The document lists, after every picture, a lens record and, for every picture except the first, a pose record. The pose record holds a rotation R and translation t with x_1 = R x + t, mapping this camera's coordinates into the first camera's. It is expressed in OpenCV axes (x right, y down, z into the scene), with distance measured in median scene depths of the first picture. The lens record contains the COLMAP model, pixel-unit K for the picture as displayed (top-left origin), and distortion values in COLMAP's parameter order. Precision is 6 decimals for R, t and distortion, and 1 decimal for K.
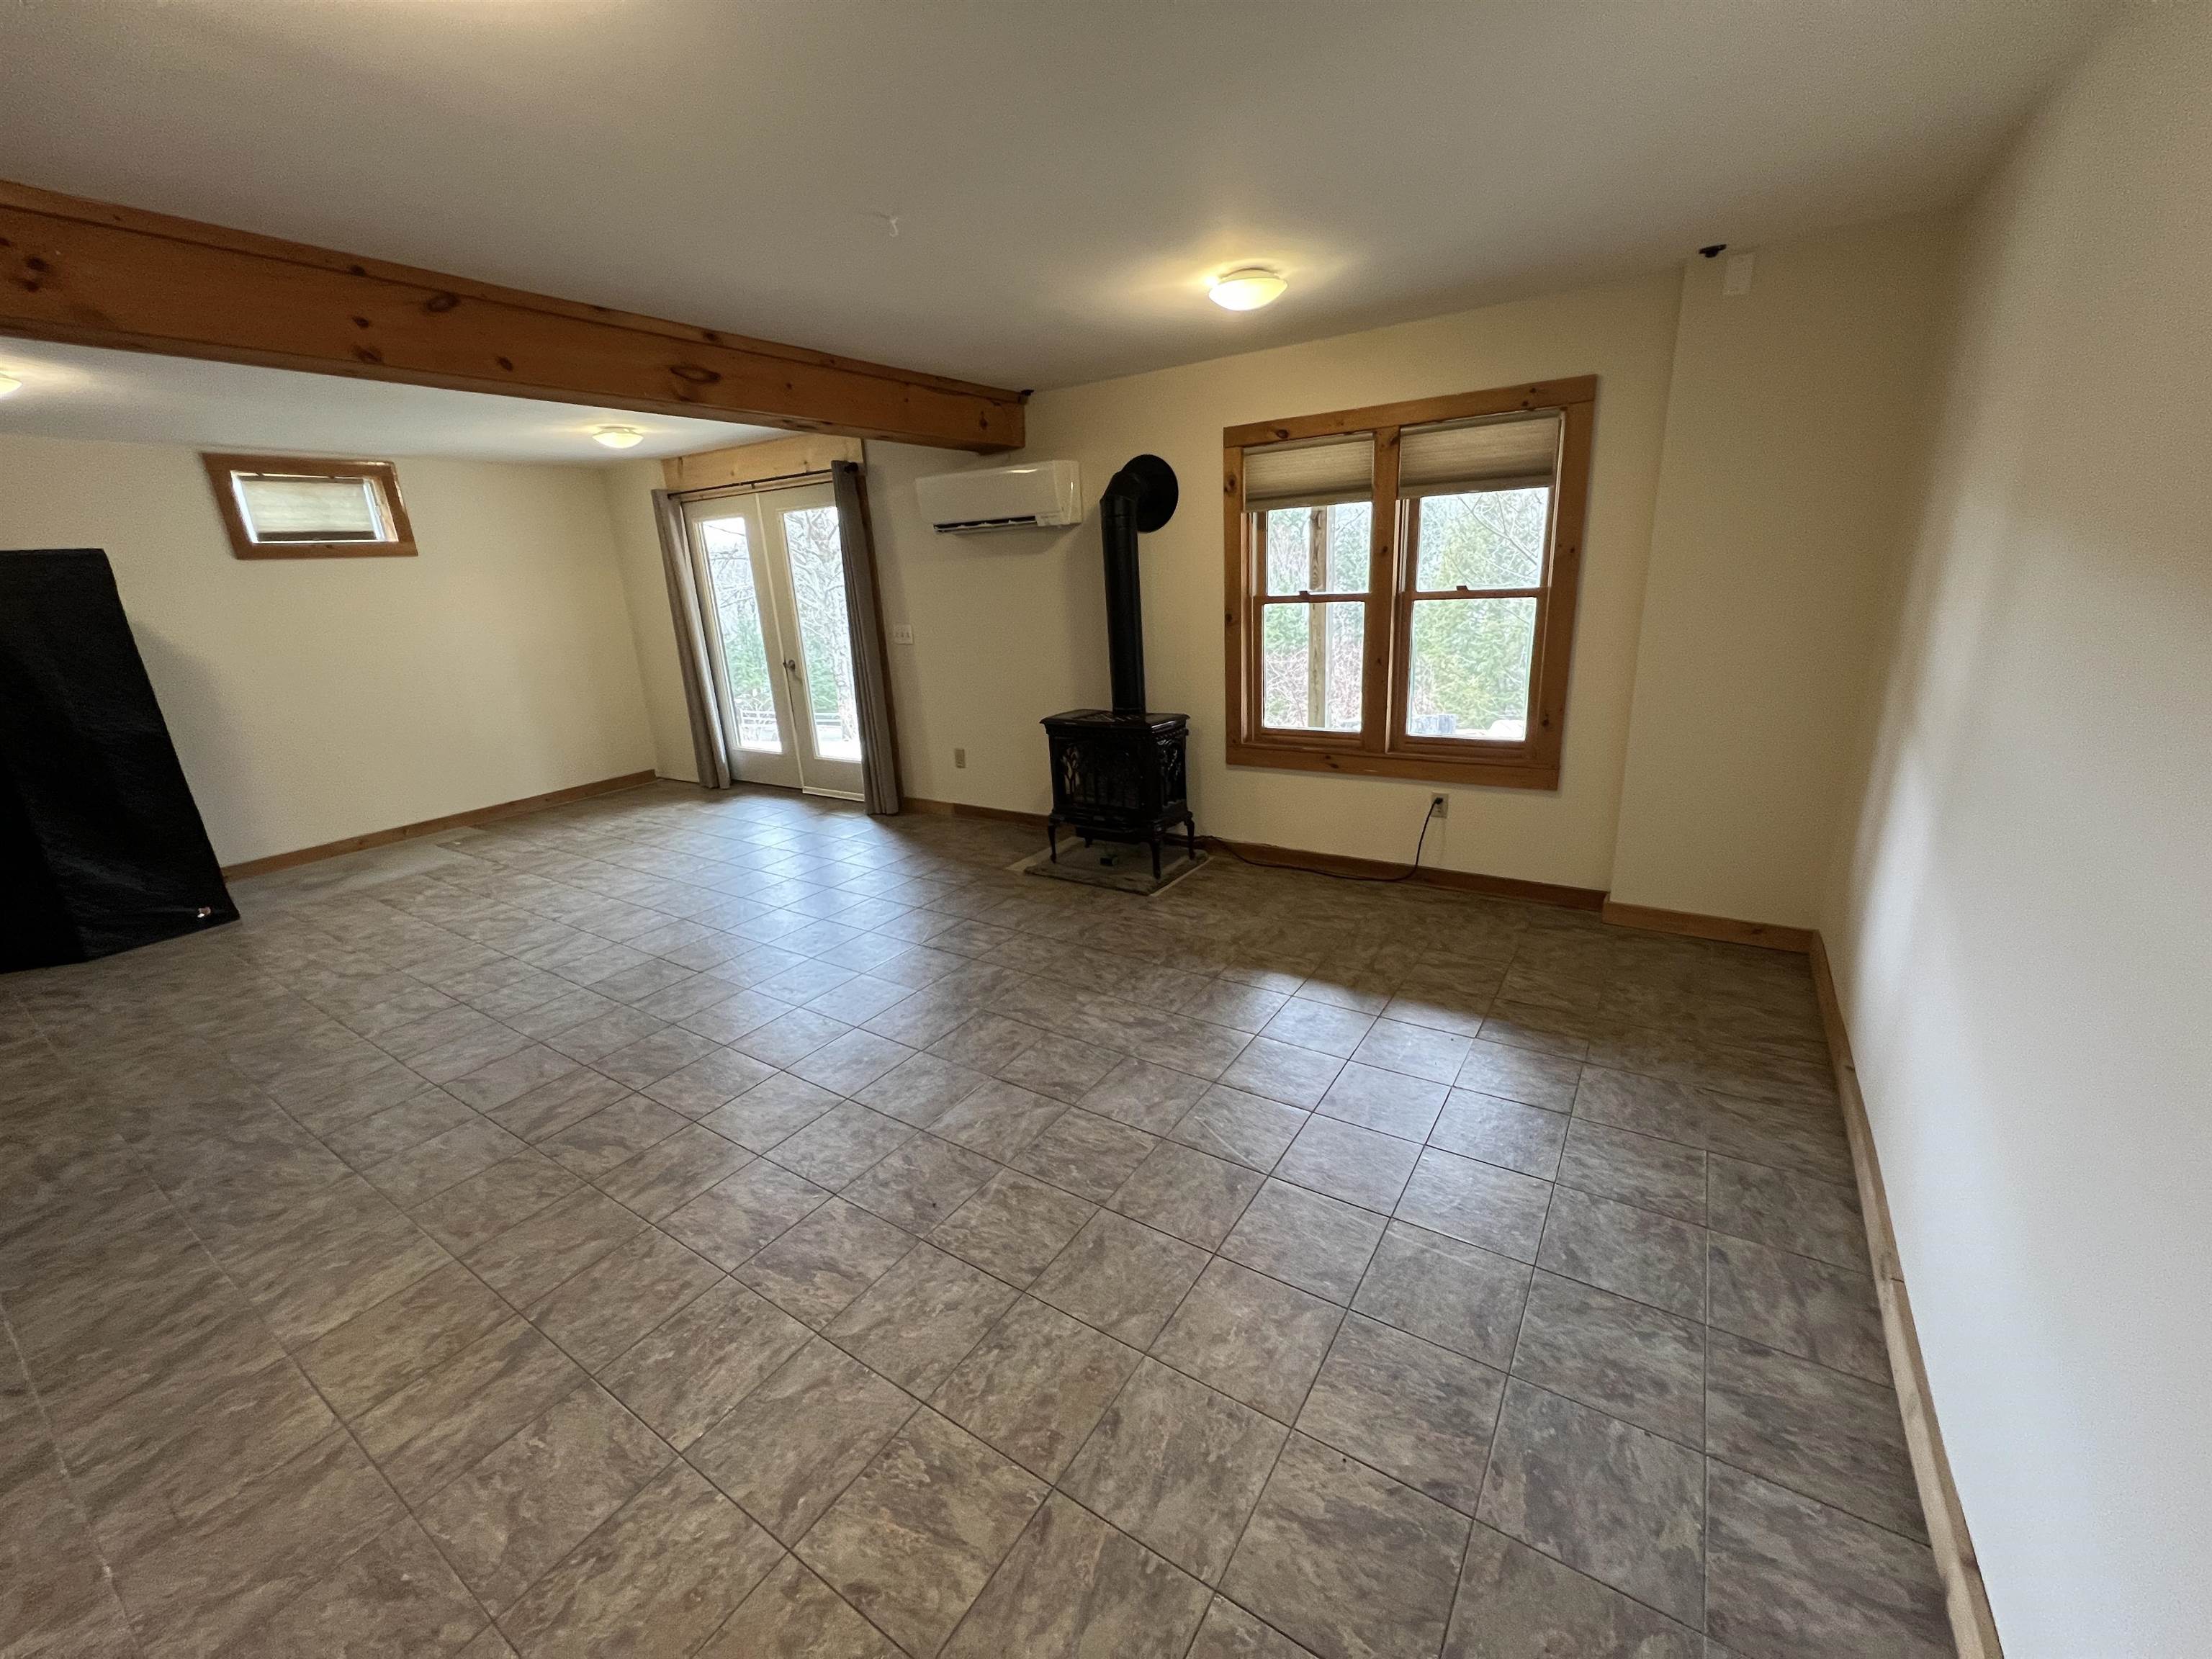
lens RADIAL K [[880.2, 0, 1123.2], [0, 880.2, 830.3], [0, 0, 1]] dist [-0.002183, 0.000601]
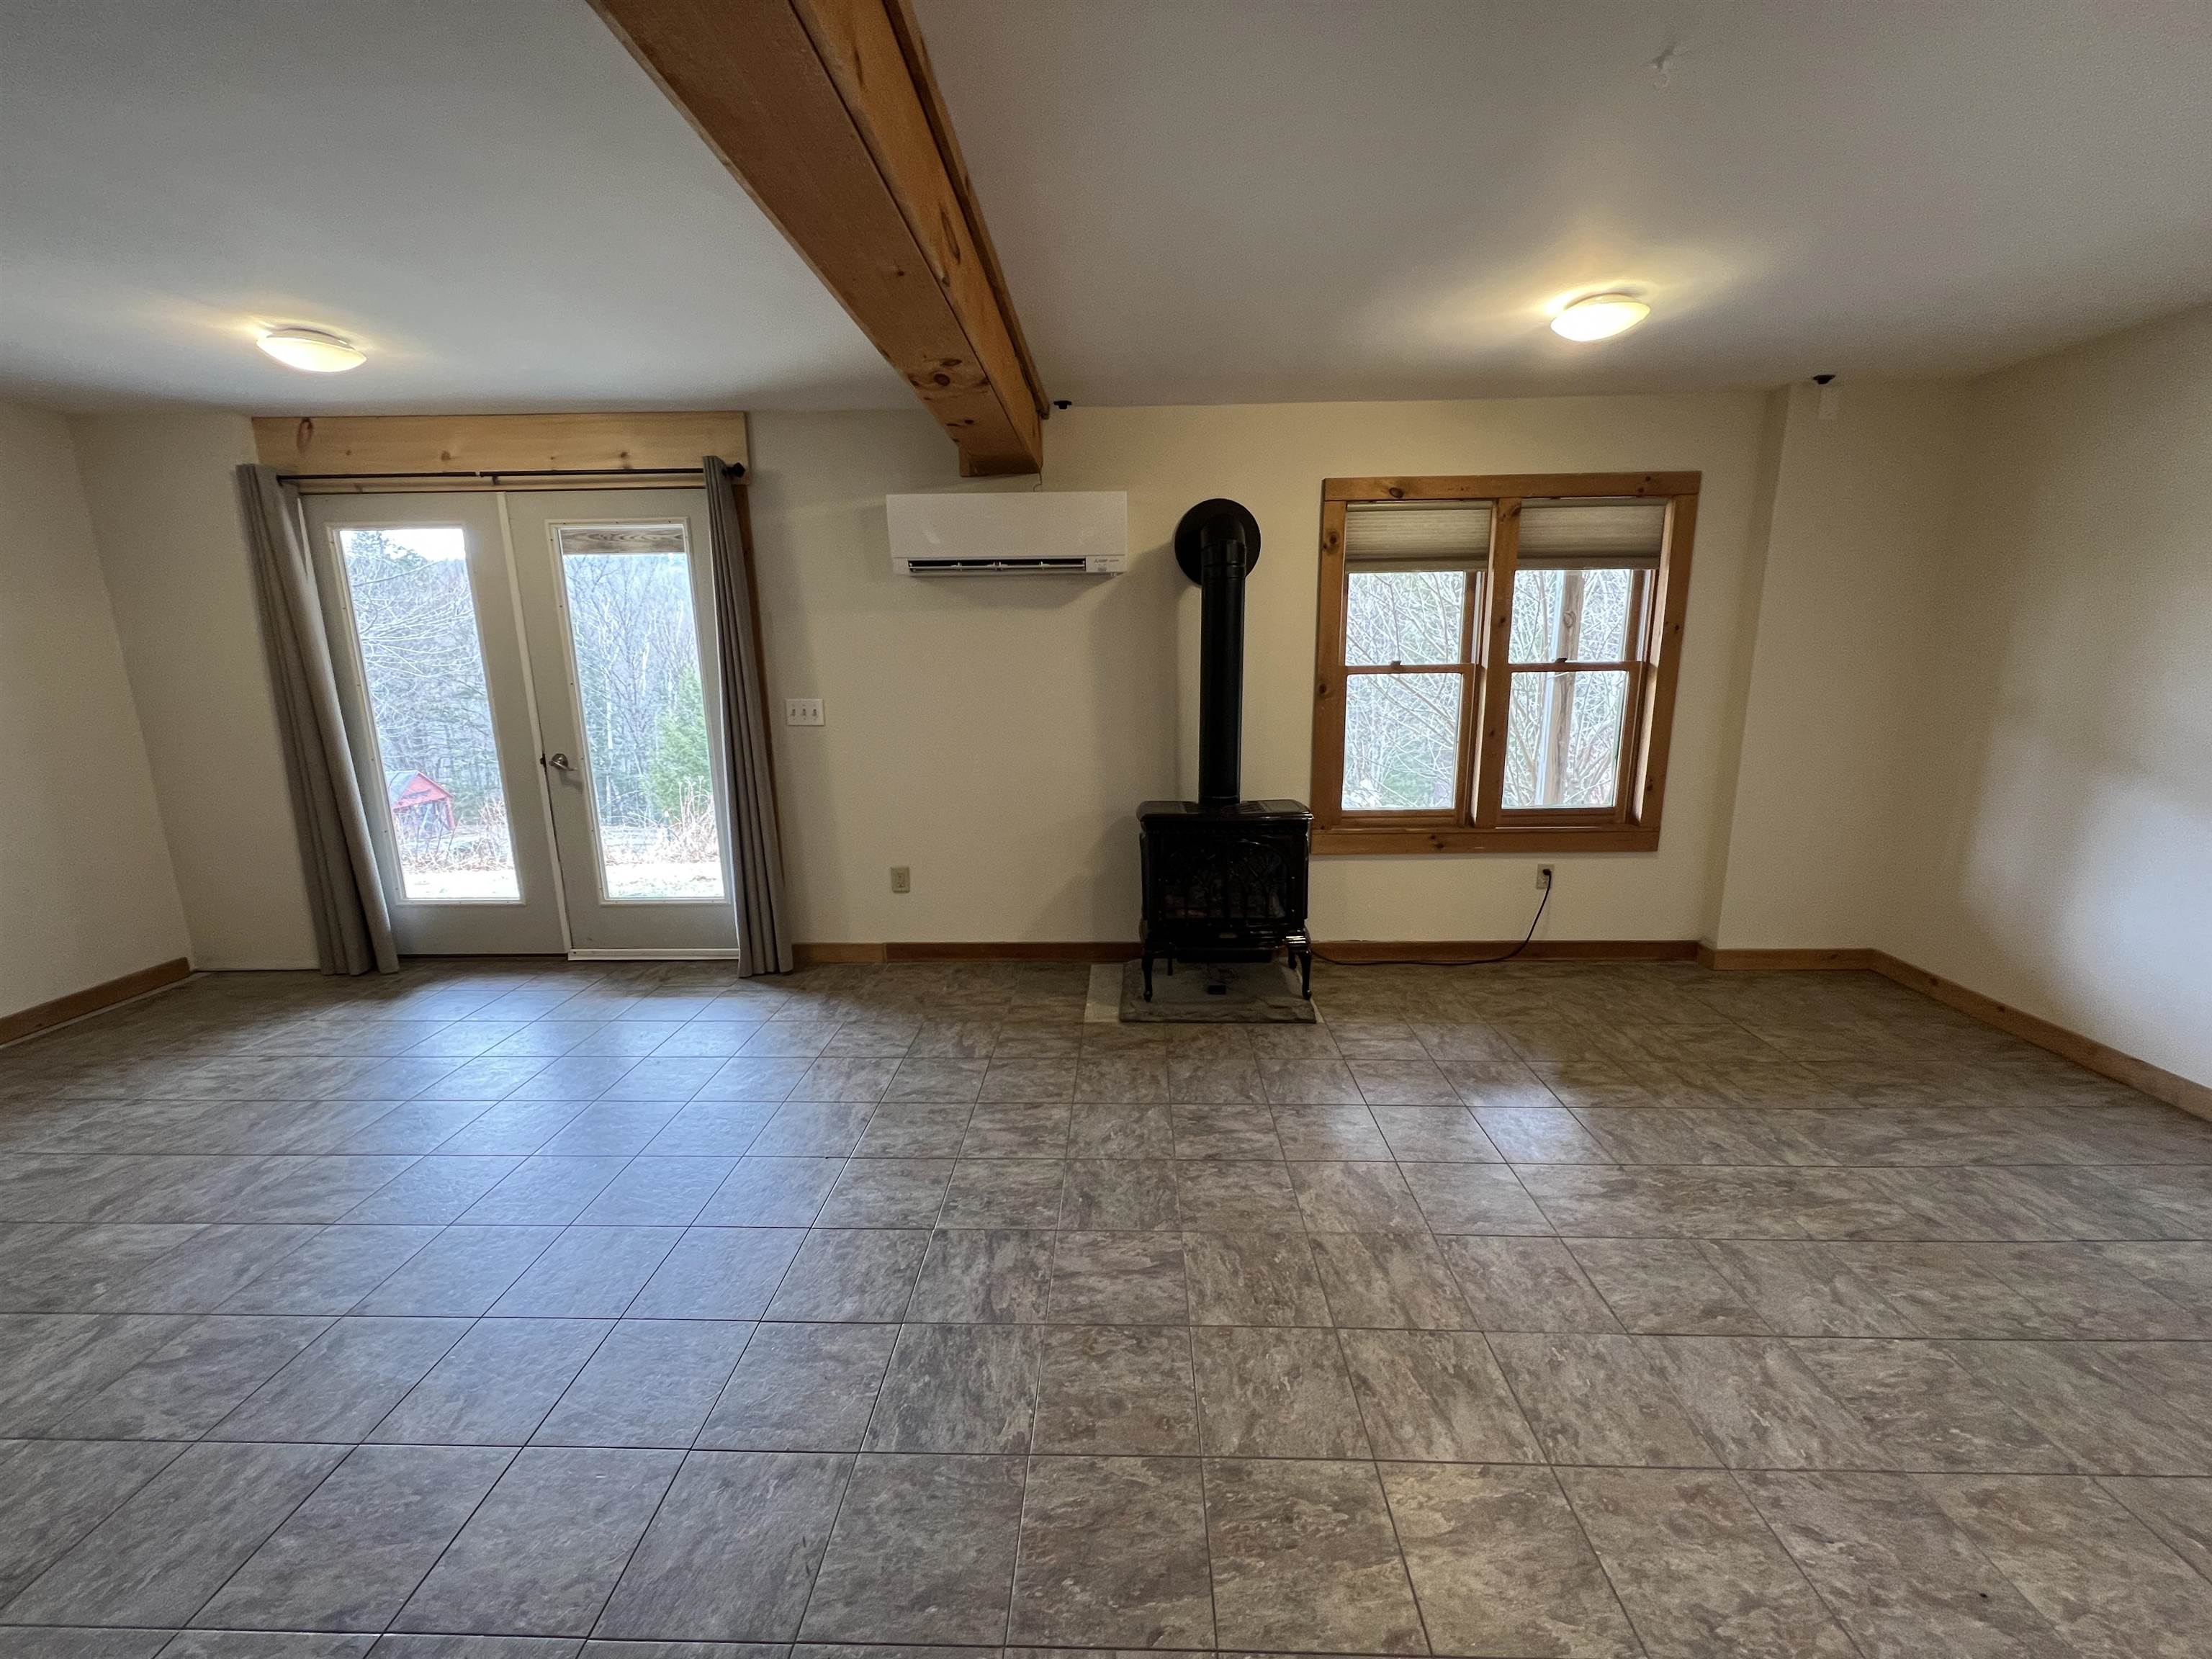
lens RADIAL K [[880.2, 0, 1103.7], [0, 880.2, 827.1], [0, 0, 1]] dist [-0.002183, 0.000601]
pose [[0.852742, -0.071243, 0.517451, -0.530237], [0.121371, 0.990565, -0.063633, -0.074694], [-0.508035, 0.117066, 0.853344, 0.373960]]
